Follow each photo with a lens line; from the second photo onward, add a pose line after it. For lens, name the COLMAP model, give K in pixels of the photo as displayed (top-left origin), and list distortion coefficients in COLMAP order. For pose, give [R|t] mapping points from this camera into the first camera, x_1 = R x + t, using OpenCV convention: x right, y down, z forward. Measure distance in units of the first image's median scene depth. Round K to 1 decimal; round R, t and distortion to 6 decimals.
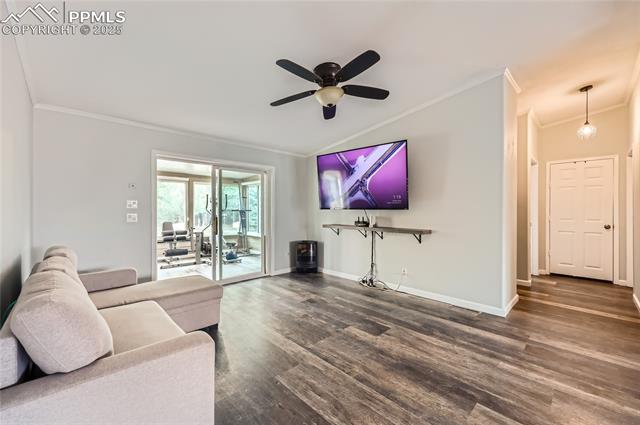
lens RADIAL K [[261.1, 0, 323.4], [0, 261.1, 210.8], [0, 0, 1]] dist [-0.003017, -0.000023]
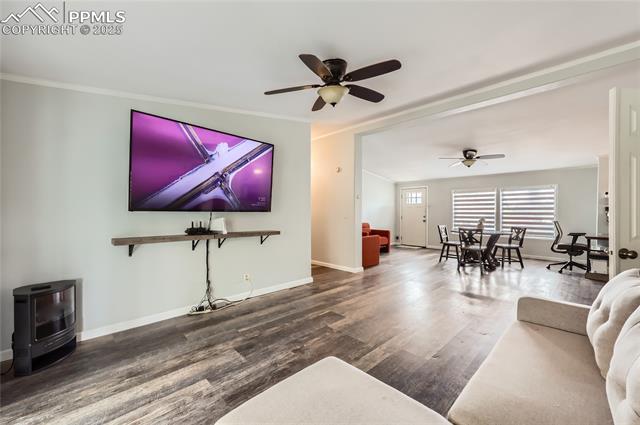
lens RADIAL K [[261.1, 0, 325.5], [0, 261.1, 212.4], [0, 0, 1]] dist [-0.003017, -0.000023]
pose [[-0.018180, 0.002060, 0.999833, -0.687808], [0.000918, 0.999997, -0.002044, -0.000927], [-0.999834, 0.000881, -0.018182, 0.766583]]
